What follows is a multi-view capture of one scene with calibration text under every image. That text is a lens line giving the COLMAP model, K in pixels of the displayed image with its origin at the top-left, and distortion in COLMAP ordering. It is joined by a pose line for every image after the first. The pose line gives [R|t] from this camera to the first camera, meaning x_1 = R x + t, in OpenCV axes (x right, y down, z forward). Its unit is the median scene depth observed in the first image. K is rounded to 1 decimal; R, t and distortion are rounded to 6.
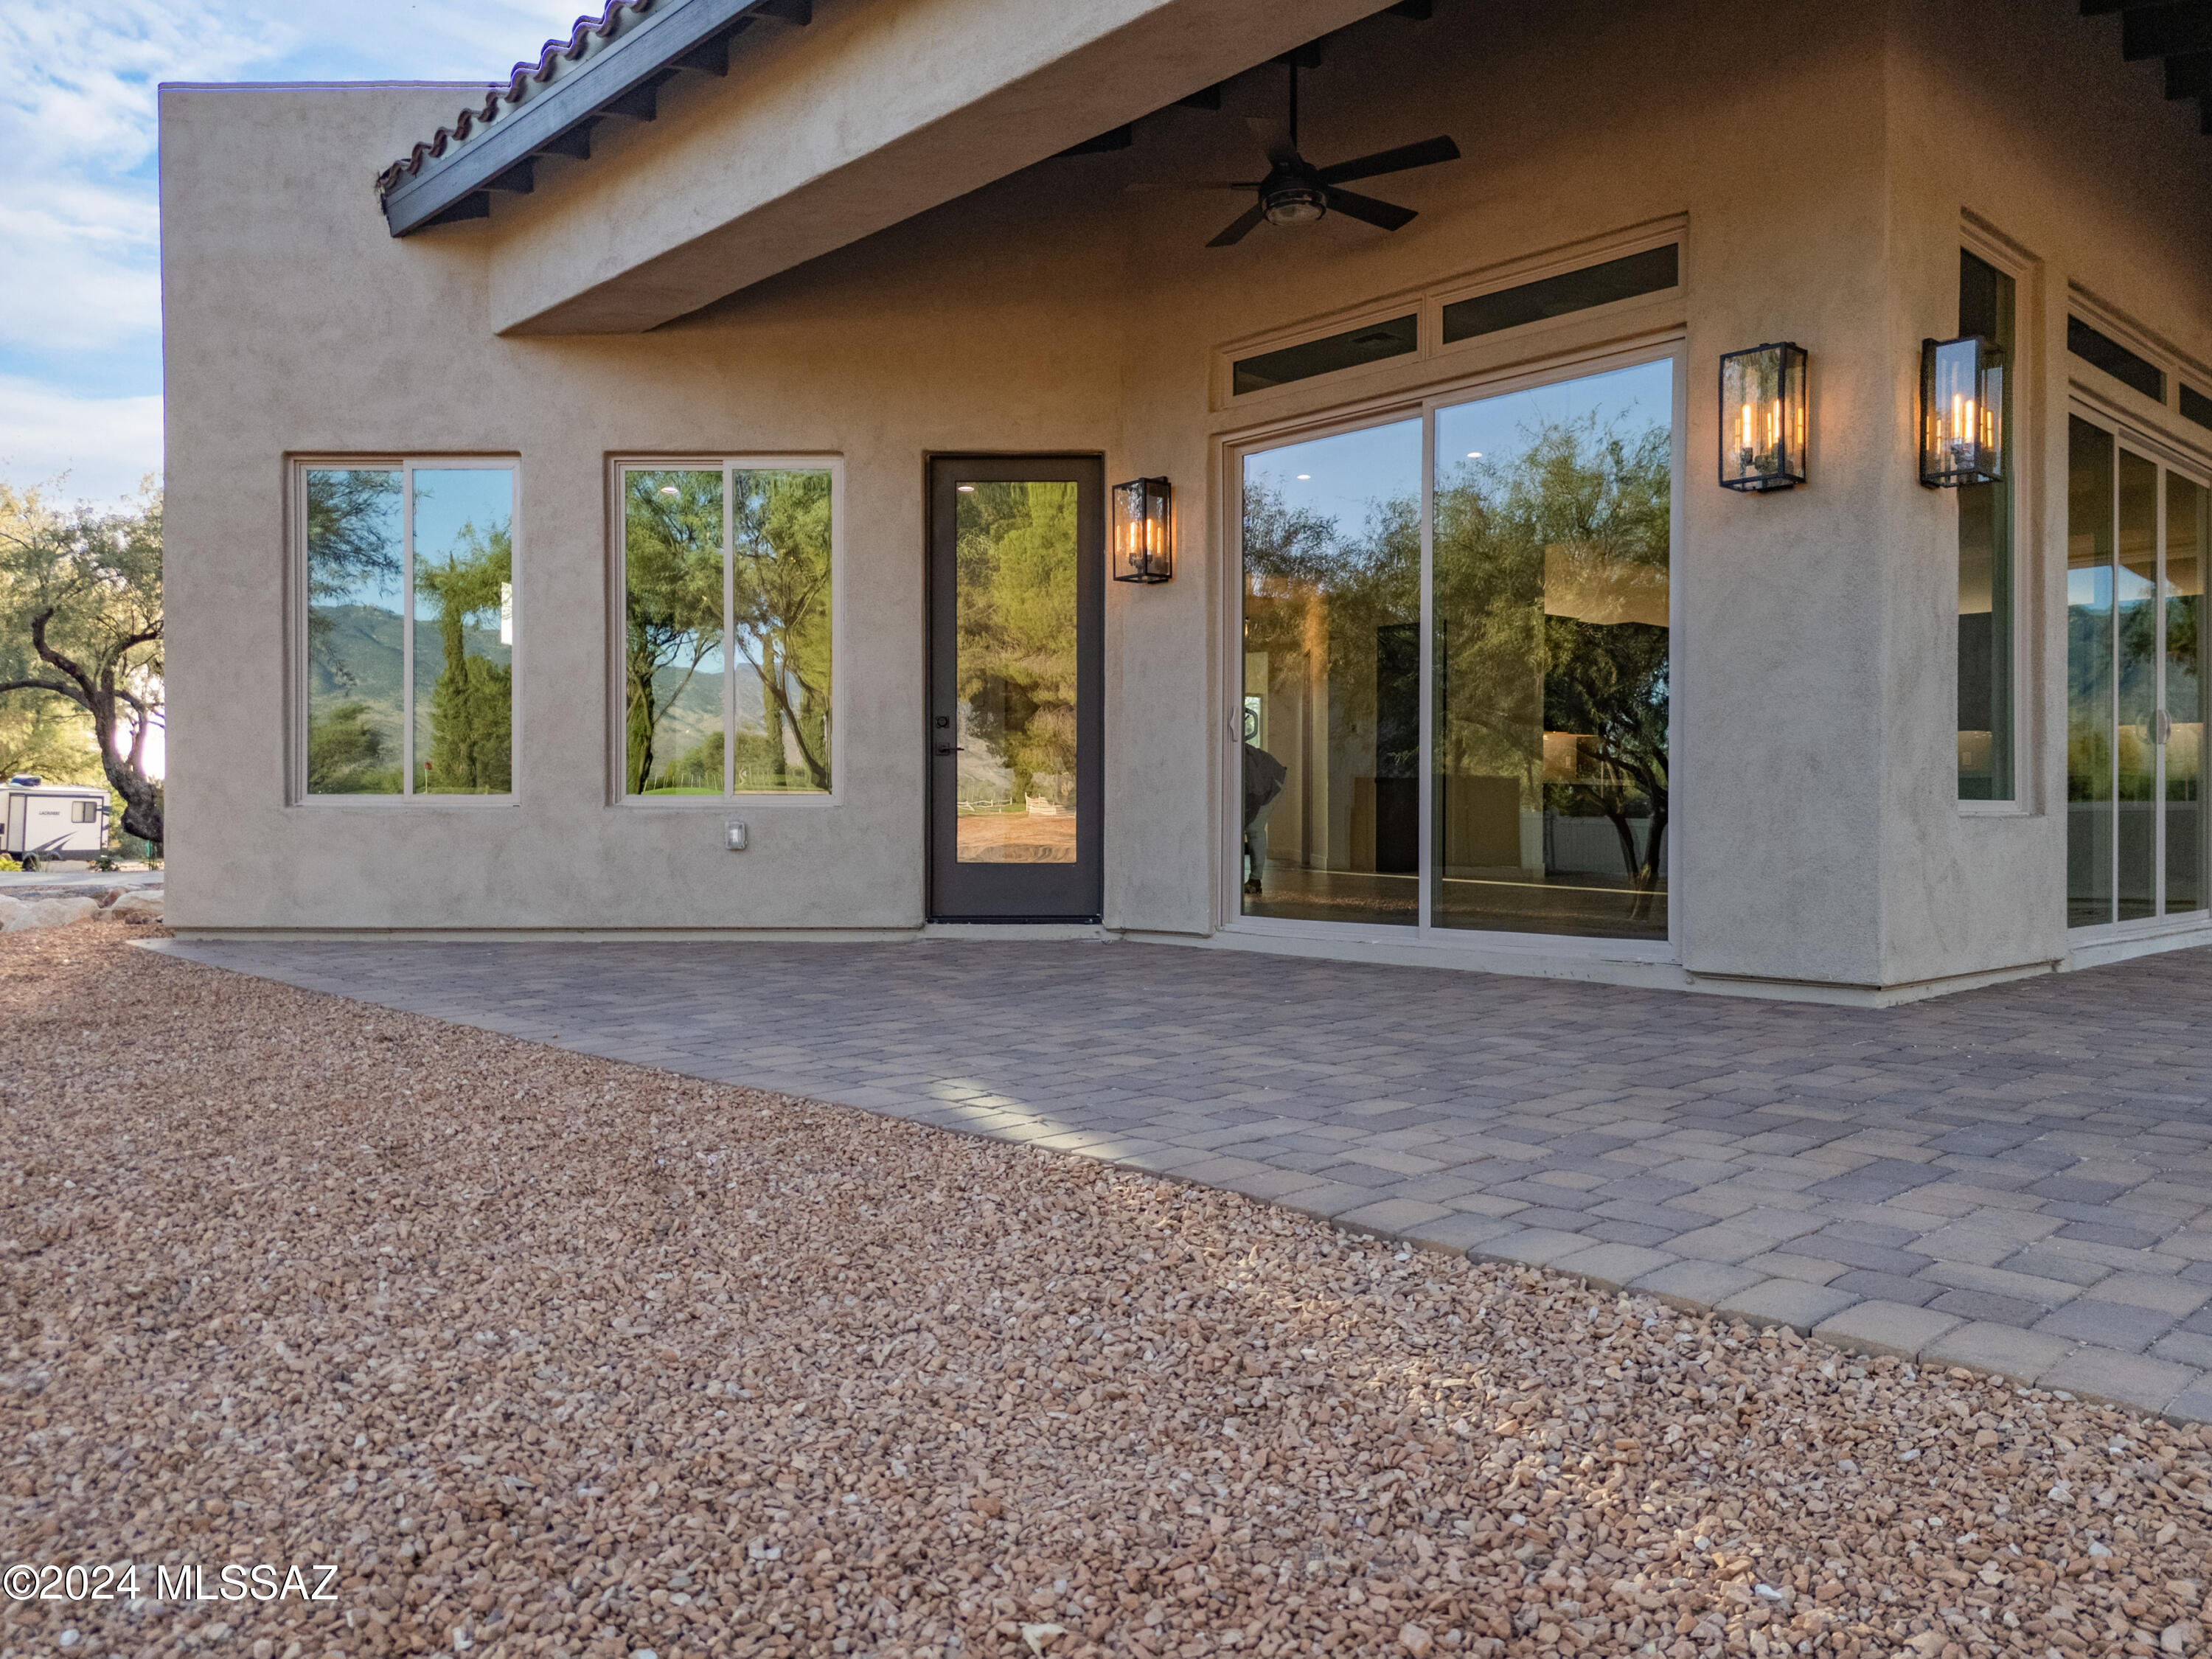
lens RADIAL K [[1606.0, 0, 1106.0], [0, 1606.0, 829.5], [0, 0, 1]] dist [0.115624, -0.003493]
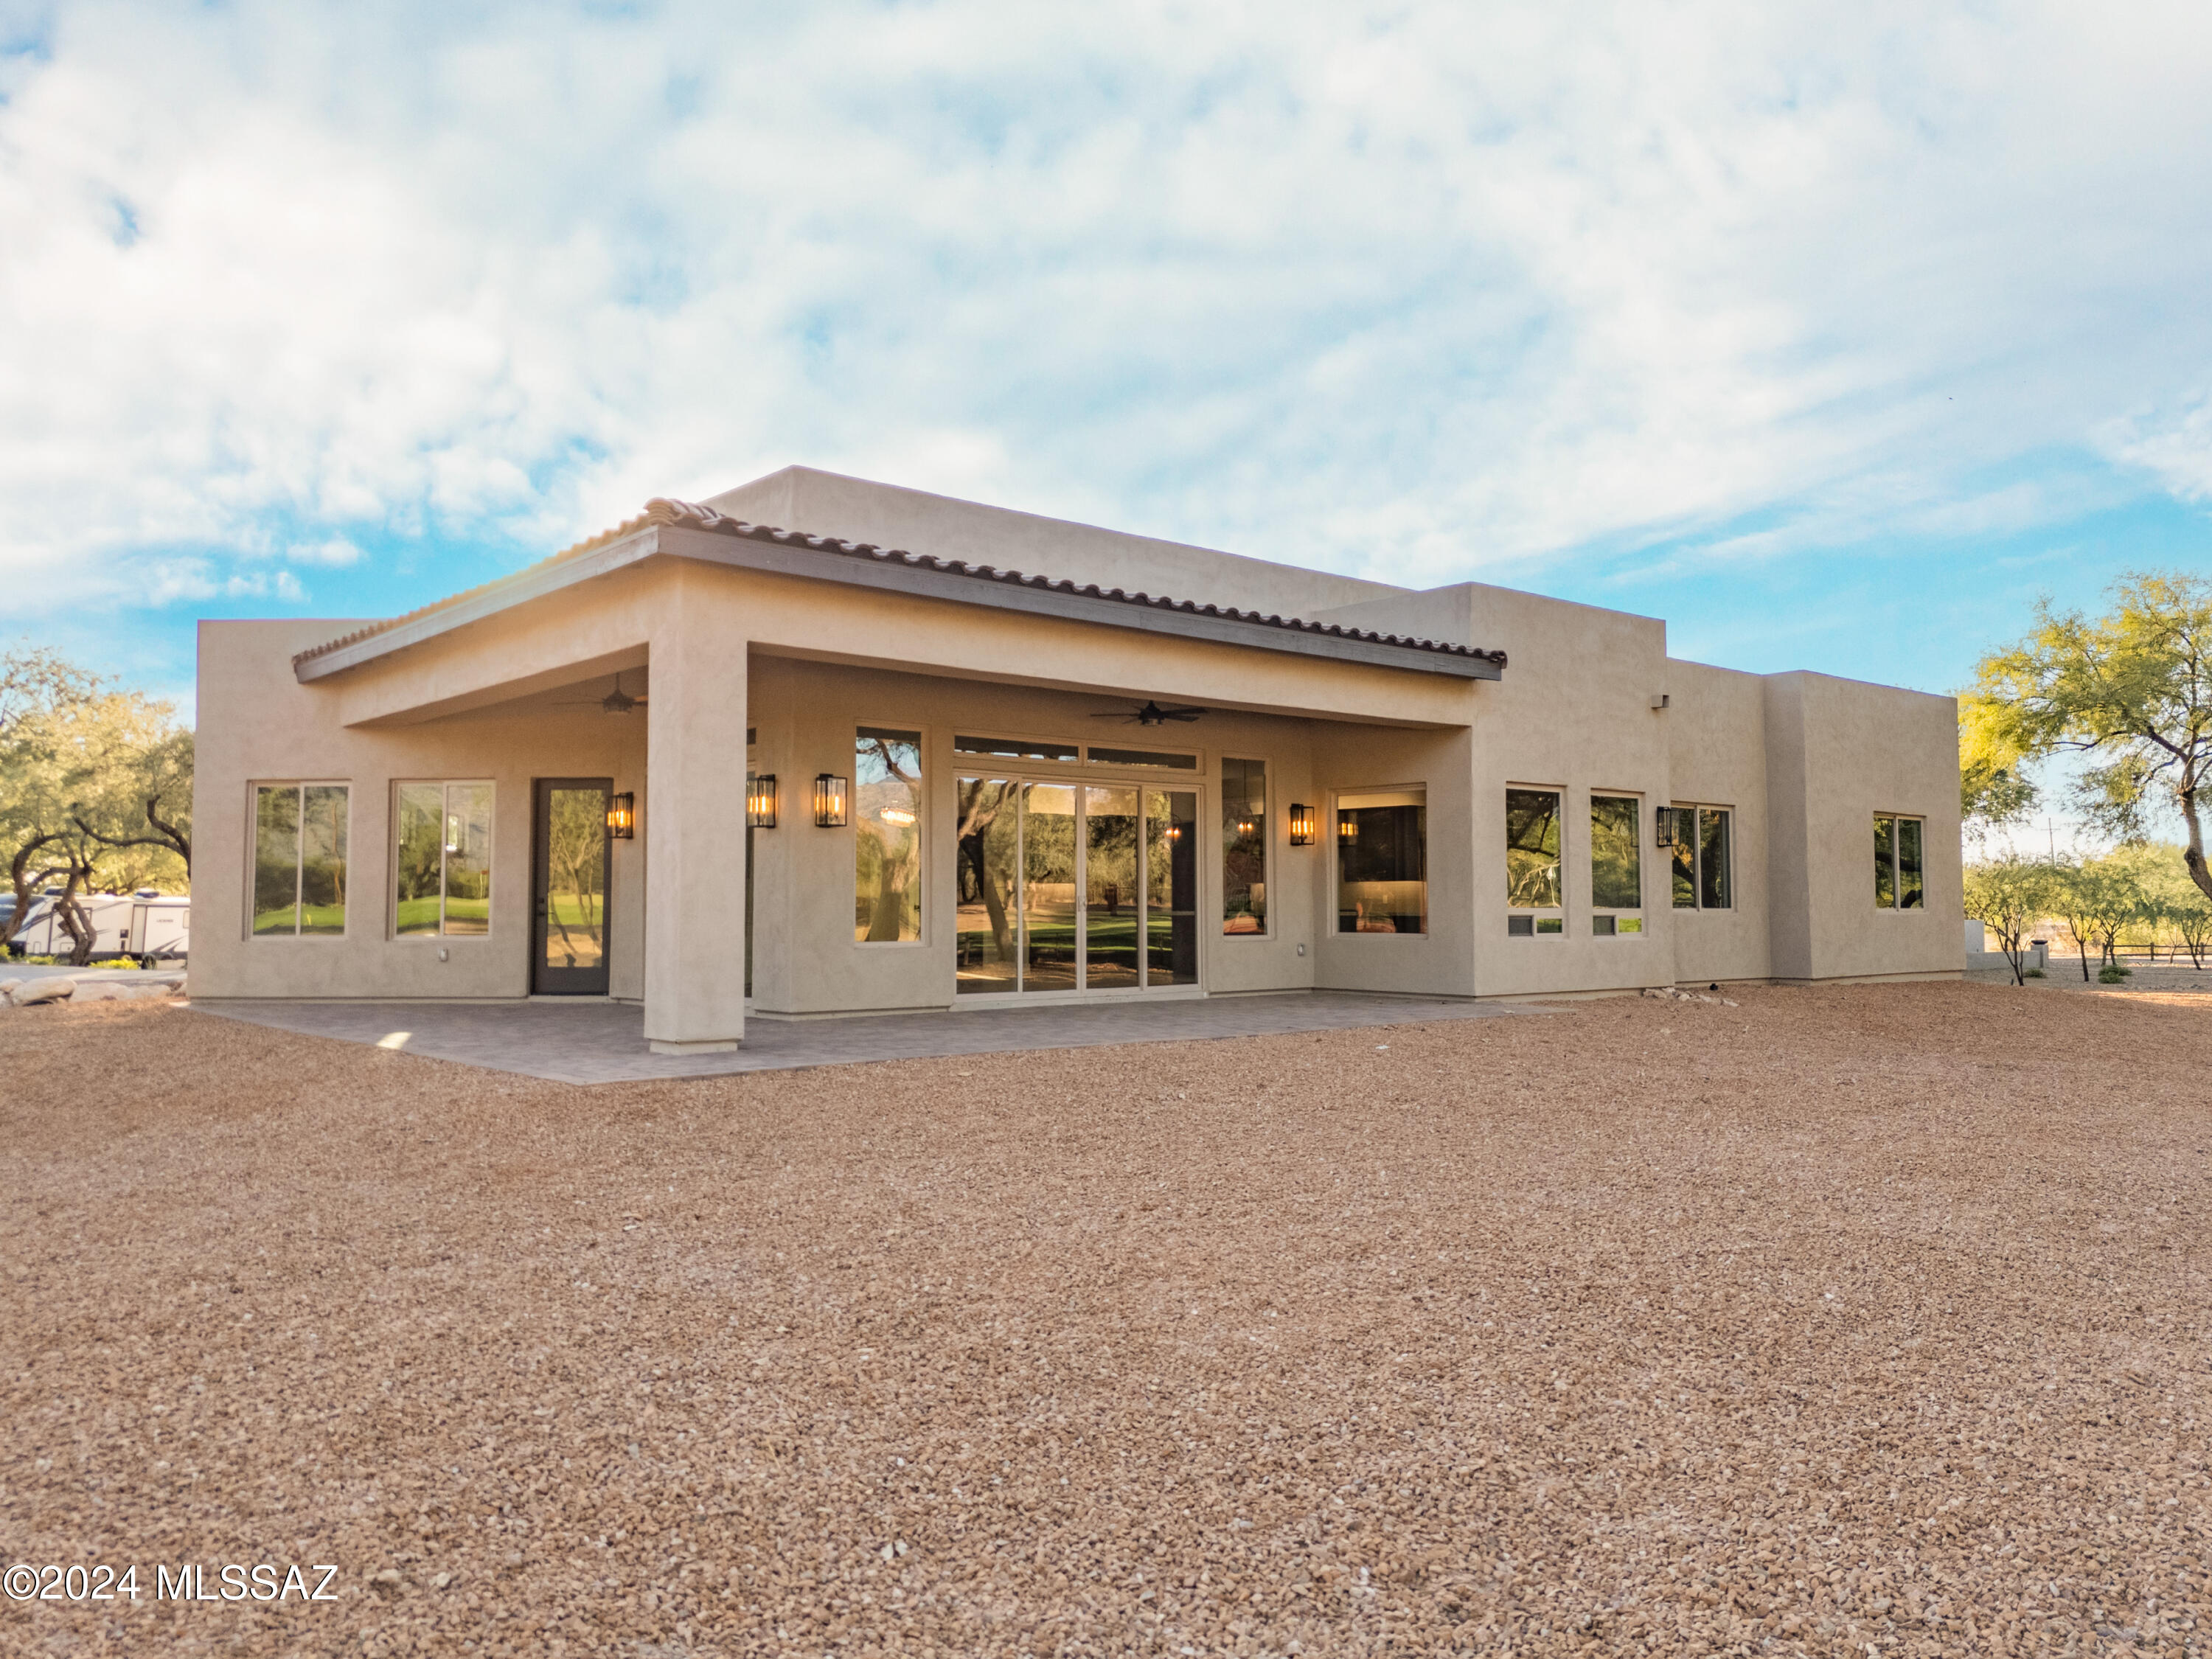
lens RADIAL K [[1606.0, 0, 1106.0], [0, 1606.0, 829.5], [0, 0, 1]] dist [0.115624, -0.003493]
pose [[0.998604, 0.004664, -0.052612, 0.760678], [-0.008048, 0.997899, -0.064294, -0.027783], [0.052202, 0.064627, 0.996543, -1.124756]]
